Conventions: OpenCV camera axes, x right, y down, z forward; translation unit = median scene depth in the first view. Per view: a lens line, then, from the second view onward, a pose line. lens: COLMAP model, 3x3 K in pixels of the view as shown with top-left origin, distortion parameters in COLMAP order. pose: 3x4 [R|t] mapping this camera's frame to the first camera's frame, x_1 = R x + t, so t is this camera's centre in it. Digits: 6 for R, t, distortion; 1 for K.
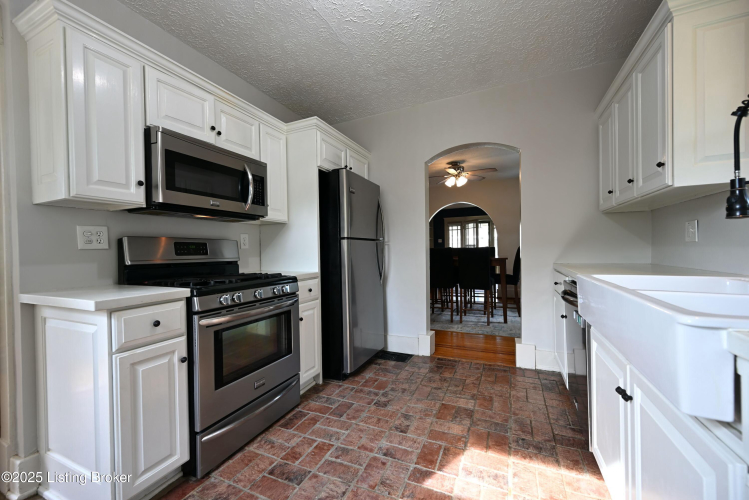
lens RADIAL K [[297.0, 0, 372.8], [0, 297.0, 251.5], [0, 0, 1]] dist [0.000825, 0.000543]
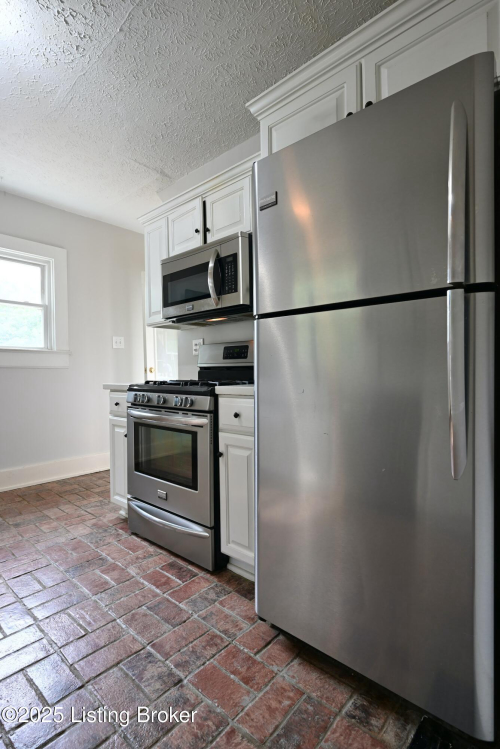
lens RADIAL K [[374.3, 0, 255.1], [0, 374.3, 374.1], [0, 0, 1]] dist [0.003177, 0.000593]
pose [[-0.298576, 0.031324, -0.953872, 0.580953], [0.017336, 0.999474, 0.027395, 0.030825], [0.954228, -0.008357, -0.298962, 1.465423]]
